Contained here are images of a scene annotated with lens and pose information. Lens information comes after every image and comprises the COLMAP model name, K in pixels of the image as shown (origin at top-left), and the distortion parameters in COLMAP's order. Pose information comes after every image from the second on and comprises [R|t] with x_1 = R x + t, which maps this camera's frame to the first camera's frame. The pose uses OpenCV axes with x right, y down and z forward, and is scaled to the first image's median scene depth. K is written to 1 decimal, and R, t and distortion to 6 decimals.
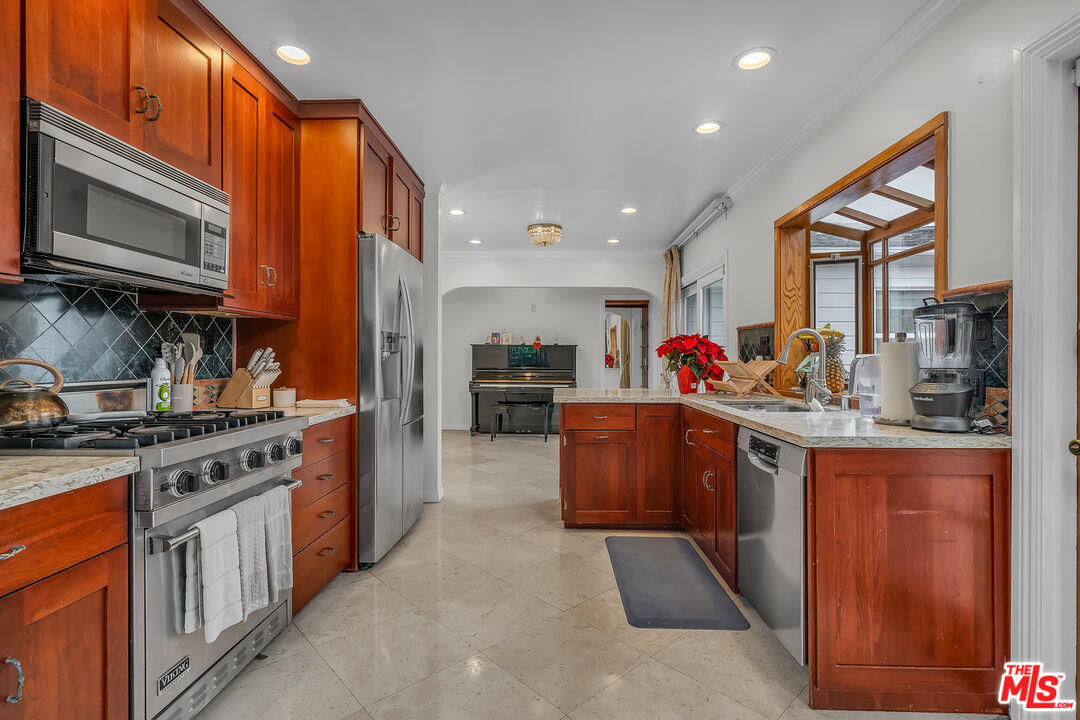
lens RADIAL K [[435.4, 0, 540.0], [0, 435.4, 360.0], [0, 0, 1]] dist [-0.000082, 0.000134]
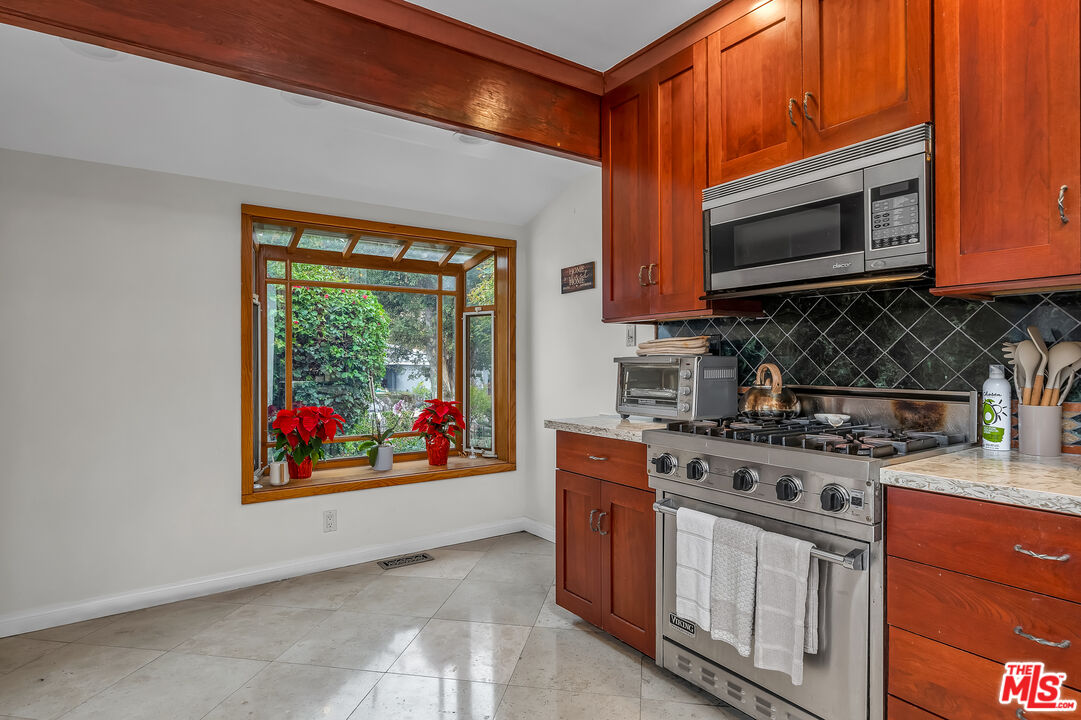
lens RADIAL K [[585.3, 0, 540.5], [0, 585.3, 360.0], [0, 0, 1]] dist [0.001758, 0.000002]
pose [[-0.803101, -0.000721, -0.595843, 0.330026], [-0.005930, 0.999959, 0.006782, -0.015831], [0.595814, 0.008980, -0.803072, 1.479291]]
